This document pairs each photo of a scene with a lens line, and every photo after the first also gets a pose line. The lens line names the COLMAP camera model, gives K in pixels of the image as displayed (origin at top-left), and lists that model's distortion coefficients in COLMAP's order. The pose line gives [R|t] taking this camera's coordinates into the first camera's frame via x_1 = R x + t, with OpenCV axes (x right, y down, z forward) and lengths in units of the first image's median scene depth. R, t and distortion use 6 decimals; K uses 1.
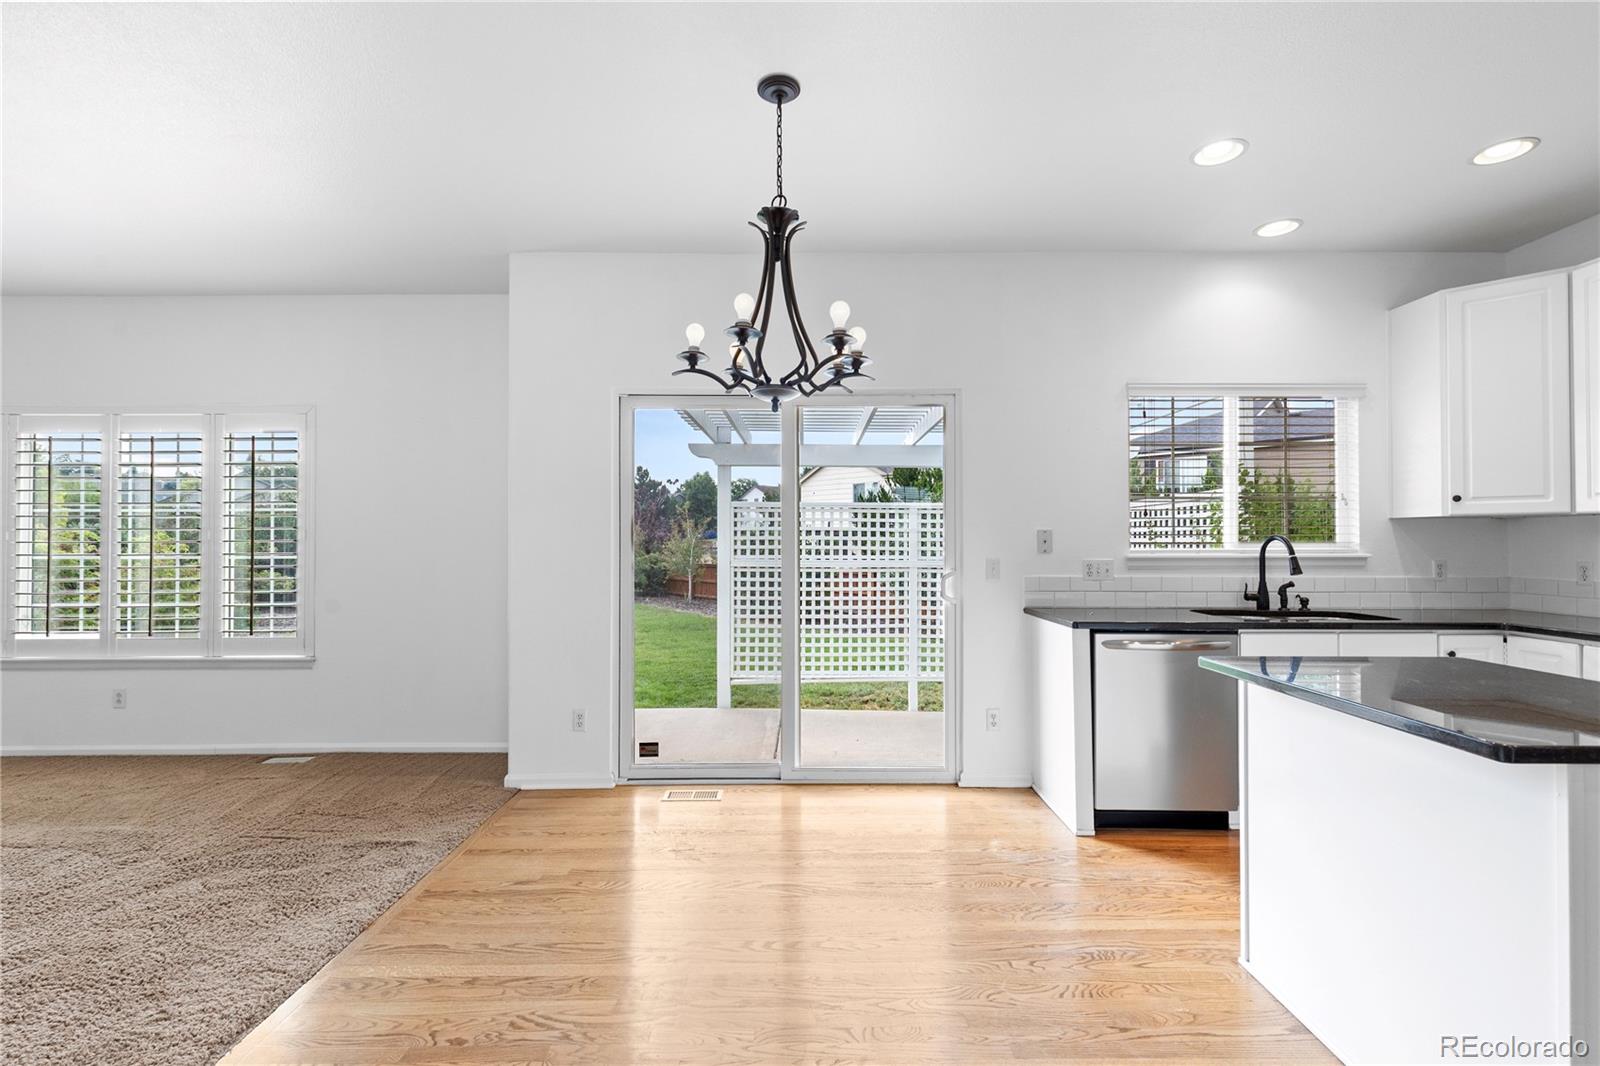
lens RADIAL K [[714.9, 0, 803.2], [0, 714.9, 531.2], [0, 0, 1]] dist [0.002520, 0.000138]
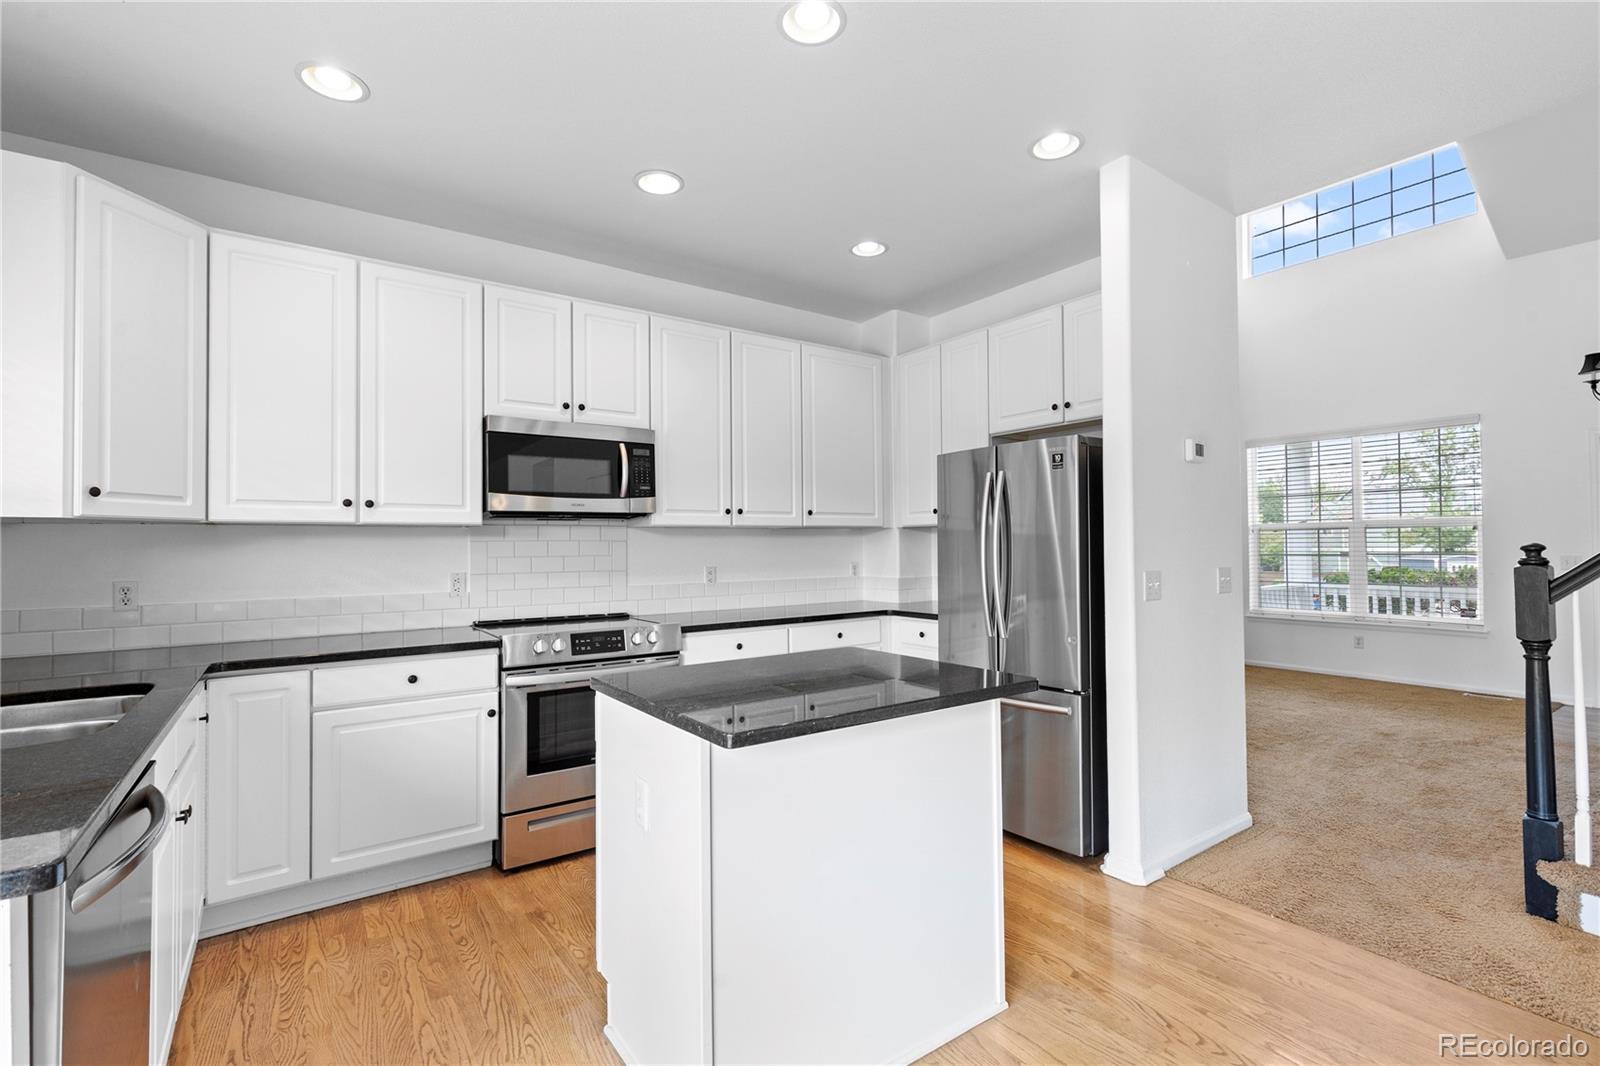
lens RADIAL K [[714.9, 0, 797.6], [0, 714.9, 540.8], [0, 0, 1]] dist [0.002520, 0.000138]
pose [[-0.573104, 0.010265, 0.819418, 0.002907], [-0.000704, 0.999915, -0.013019, 0.006948], [-0.819482, -0.008039, -0.573048, 0.784736]]
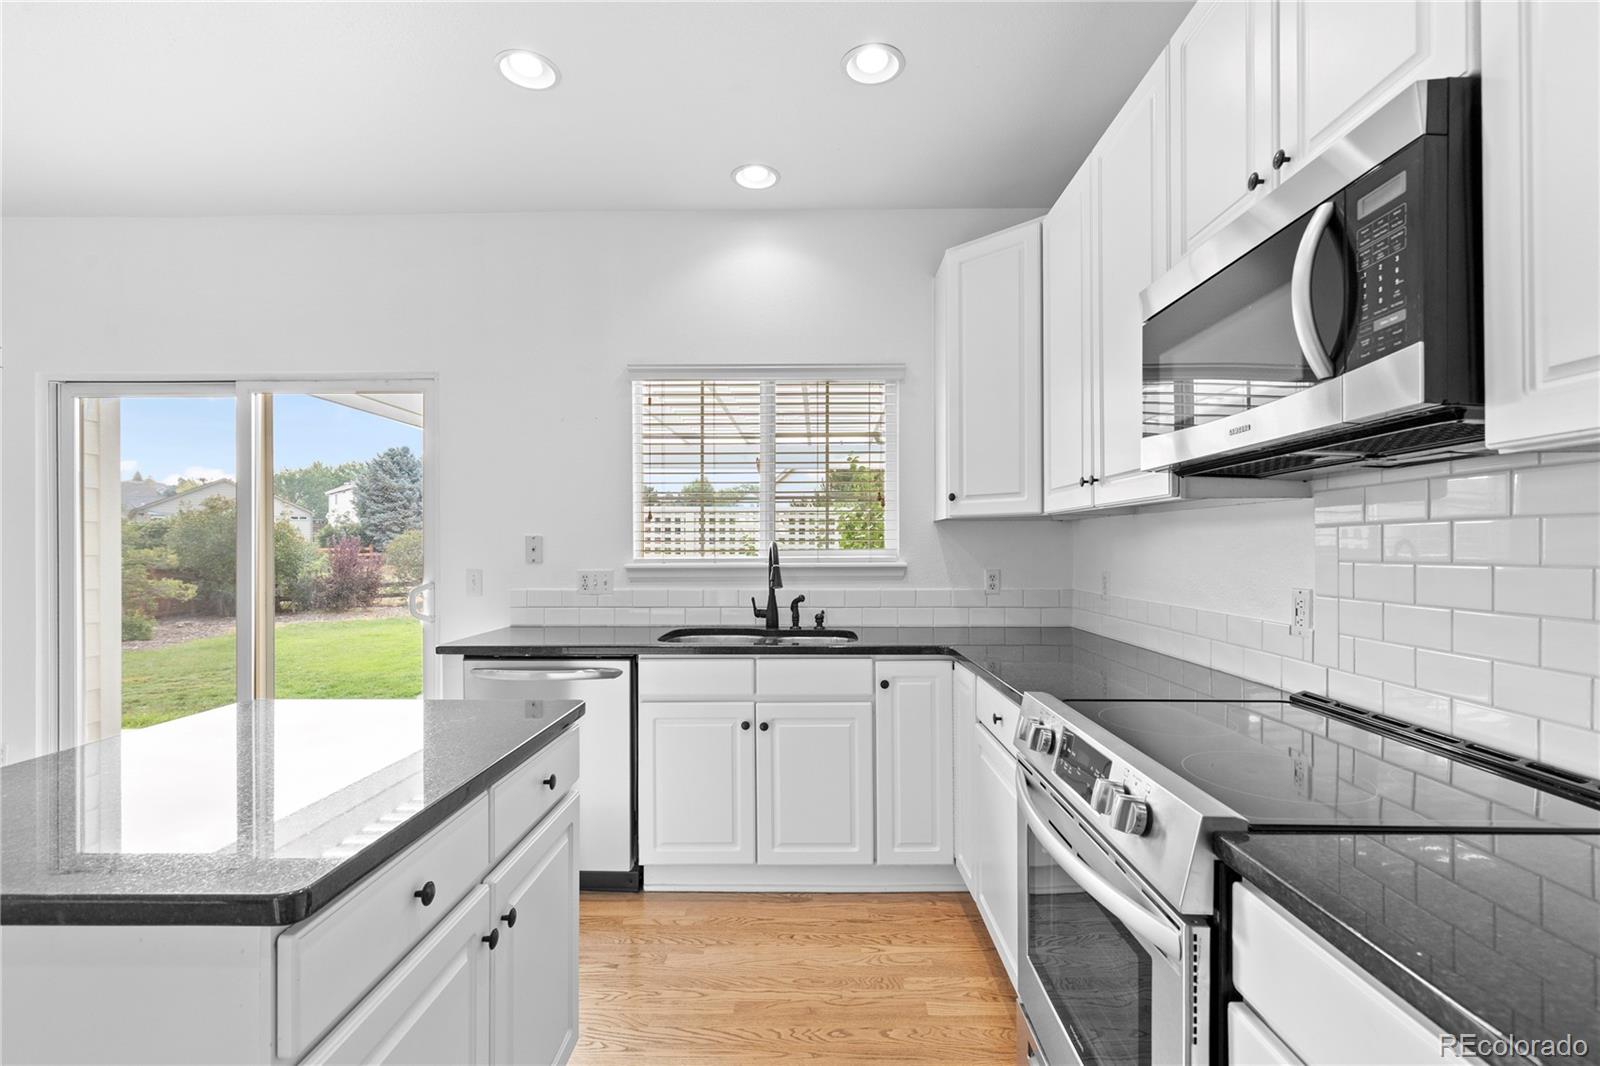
lens RADIAL K [[714.9, 0, 808.1], [0, 714.9, 544.4], [0, 0, 1]] dist [0.002520, 0.000138]
pose [[0.999953, -0.003376, -0.009127, 0.694737], [0.003454, 0.999957, 0.008598, 0.002112], [0.009098, -0.008629, 0.999921, 0.144568]]
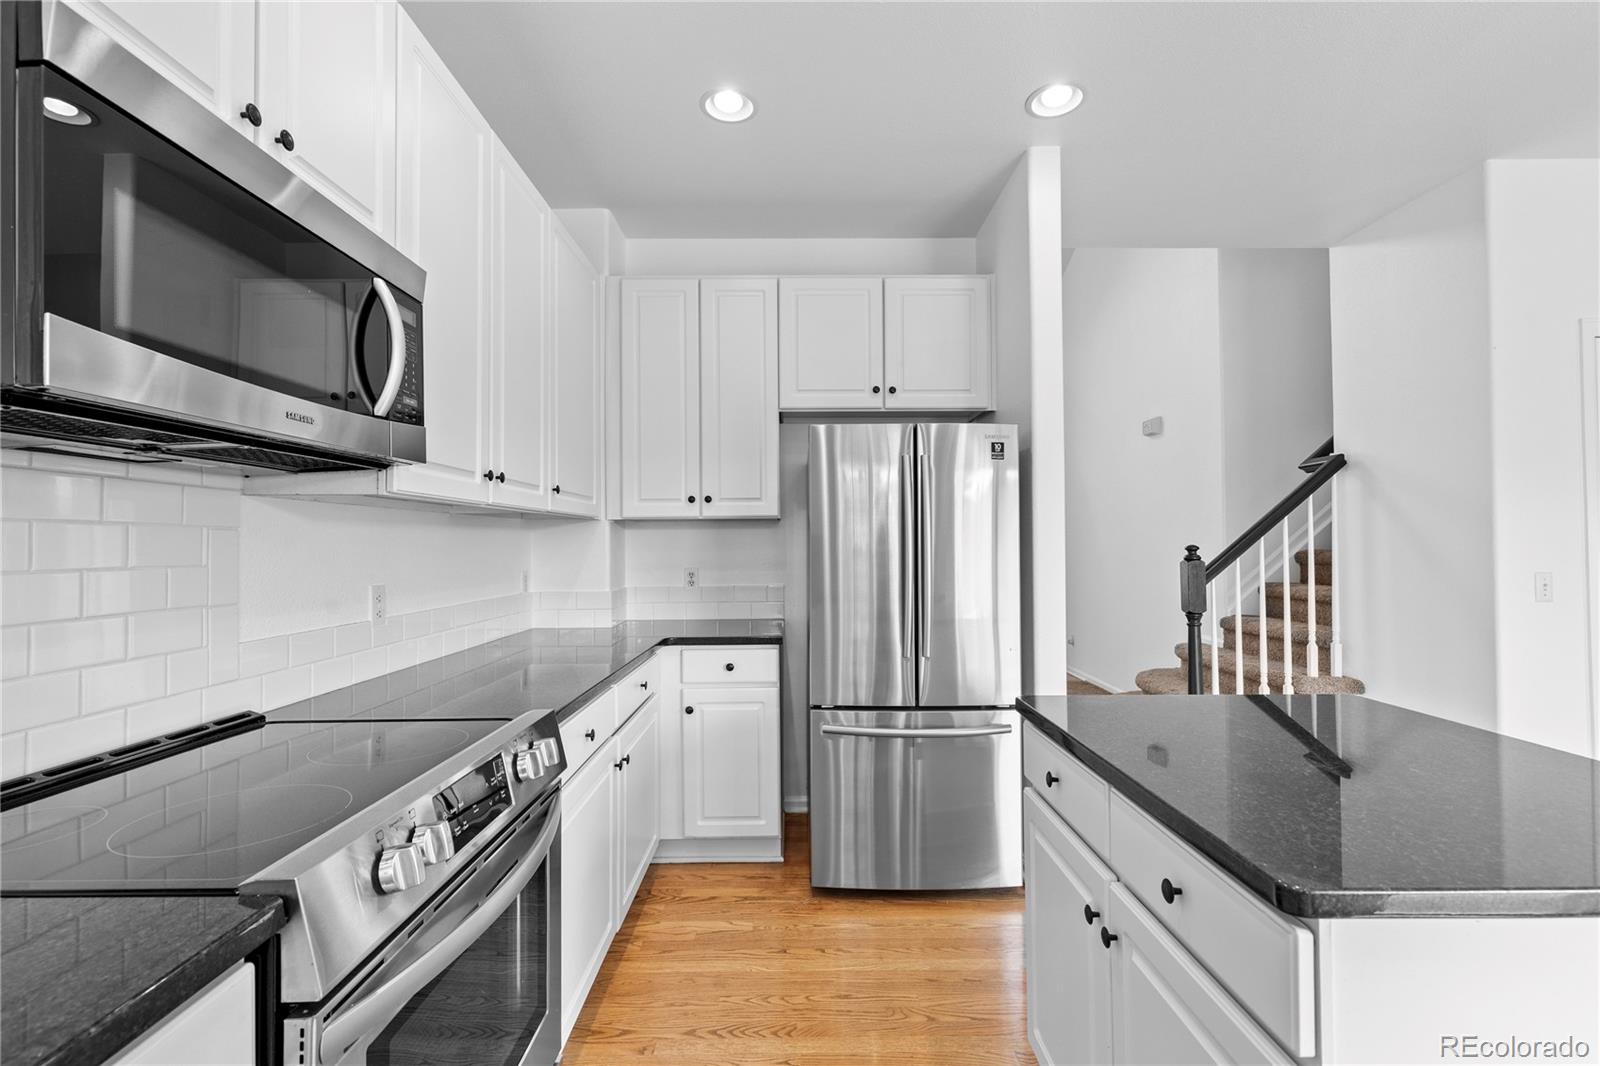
lens RADIAL K [[714.9, 0, 802.6], [0, 714.9, 539.3], [0, 0, 1]] dist [0.002520, 0.000138]
pose [[-0.999994, 0.003228, -0.001286, 0.688332], [0.003252, 0.999817, -0.018854, 0.008876], [0.001225, -0.018858, -0.999821, 0.802563]]
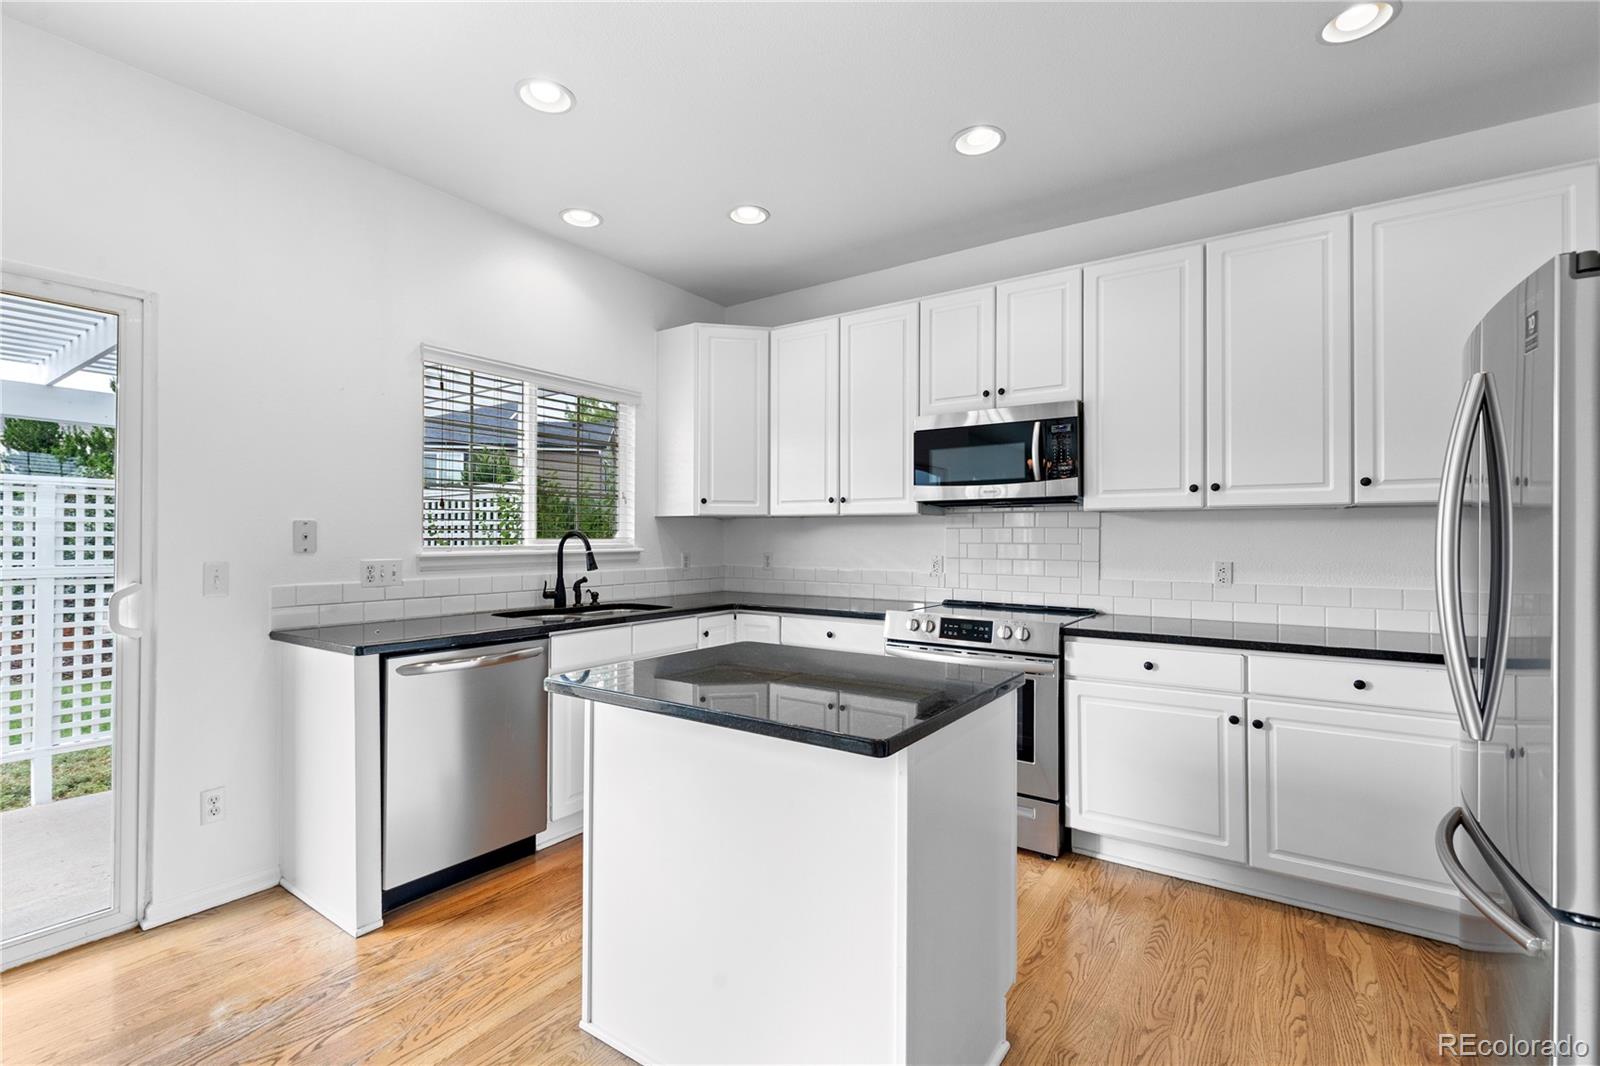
lens RADIAL K [[714.9, 0, 797.9], [0, 714.9, 530.3], [0, 0, 1]] dist [0.002520, 0.000138]
pose [[0.573067, 0.007817, 0.819471, 0.030288], [-0.011683, 0.999931, -0.001368, 0.002743], [-0.819425, -0.008790, 0.573119, 0.179622]]
